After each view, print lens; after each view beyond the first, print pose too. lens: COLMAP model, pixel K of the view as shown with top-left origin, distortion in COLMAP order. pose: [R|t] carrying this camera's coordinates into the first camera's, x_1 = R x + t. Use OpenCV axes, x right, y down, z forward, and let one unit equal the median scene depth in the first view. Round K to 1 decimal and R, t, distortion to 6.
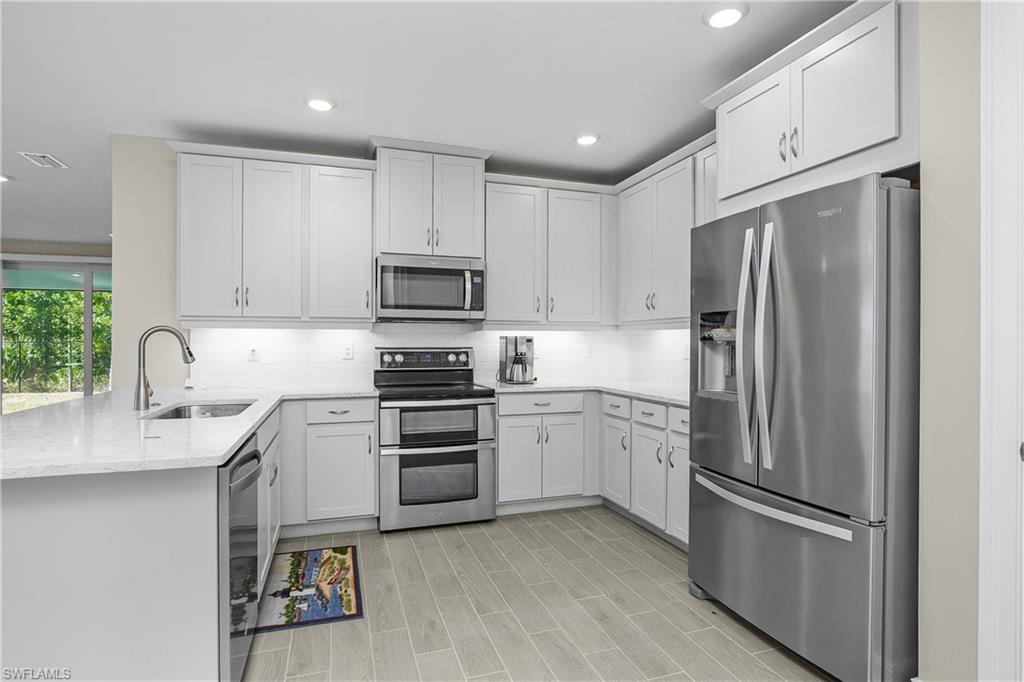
lens RADIAL K [[512.1, 0, 503.8], [0, 512.1, 340.8], [0, 0, 1]] dist [-0.023639, 0.004190]
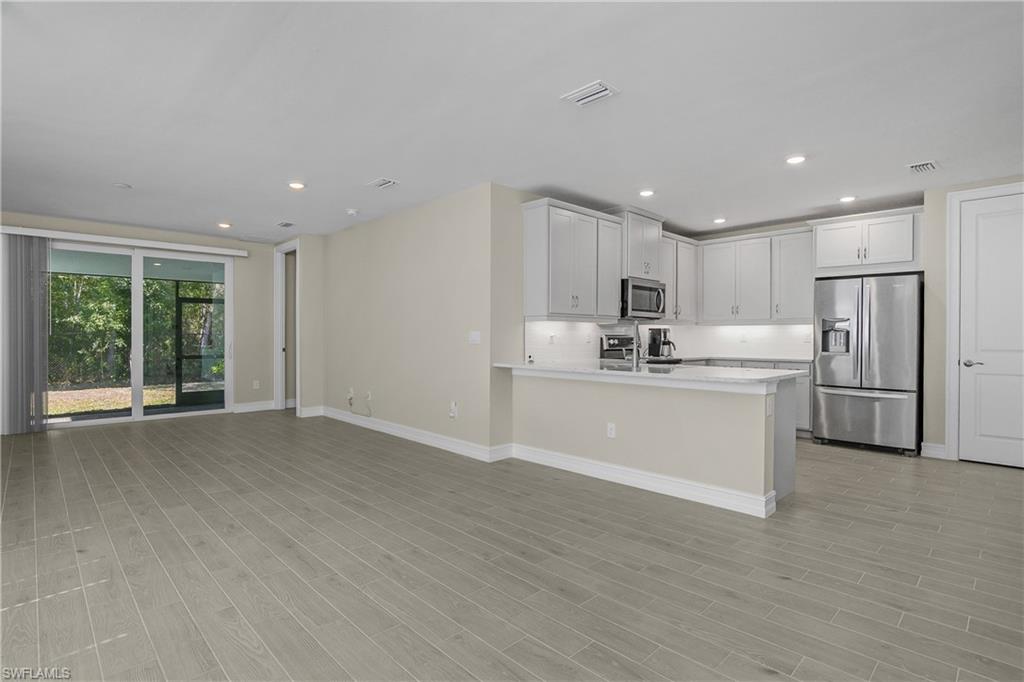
lens RADIAL K [[505.1, 0, 517.8], [0, 505.1, 336.4], [0, 0, 1]] dist [-0.013335, 0.001724]
pose [[0.893640, 0.000194, 0.448784, -1.296437], [-0.001382, 0.999996, 0.002319, 0.016145], [-0.448782, -0.002693, 0.893637, -0.285765]]
